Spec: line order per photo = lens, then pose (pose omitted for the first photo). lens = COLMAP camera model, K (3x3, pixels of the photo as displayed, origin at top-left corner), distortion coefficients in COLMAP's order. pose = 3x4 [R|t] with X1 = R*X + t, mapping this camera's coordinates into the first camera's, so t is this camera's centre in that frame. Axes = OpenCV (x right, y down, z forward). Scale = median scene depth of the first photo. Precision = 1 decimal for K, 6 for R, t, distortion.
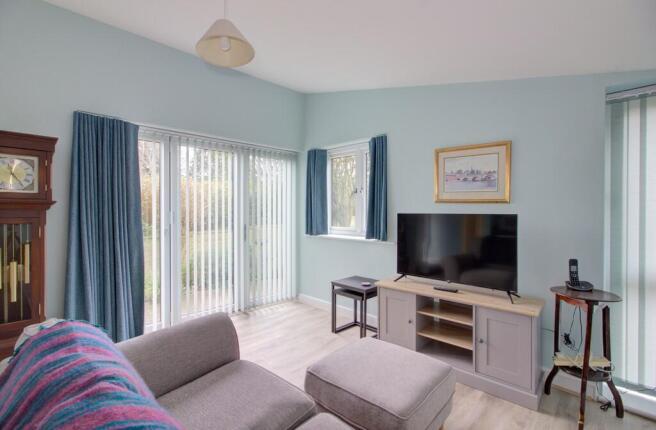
lens RADIAL K [[304.6, 0, 327.5], [0, 304.6, 213.5], [0, 0, 1]] dist [0.001223, 0.000021]
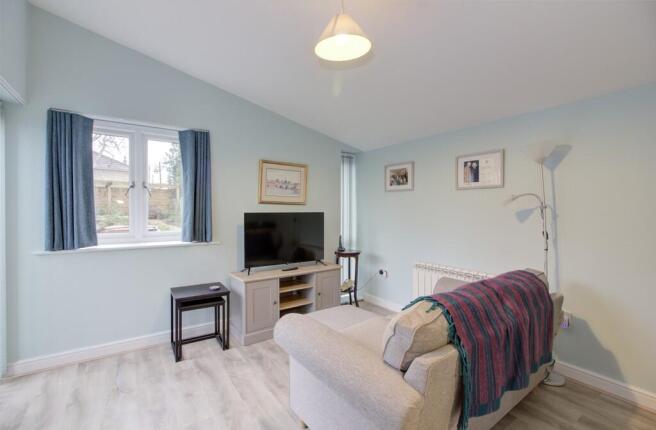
lens RADIAL K [[287.7, 0, 326.5], [0, 287.7, 213.8], [0, 0, 1]] dist [0.000538, 0.000211]
pose [[0.215636, -0.017049, 0.976325, -0.710167], [0.008579, 0.999842, 0.015564, -0.010031], [-0.976436, 0.005019, 0.215748, 0.502334]]
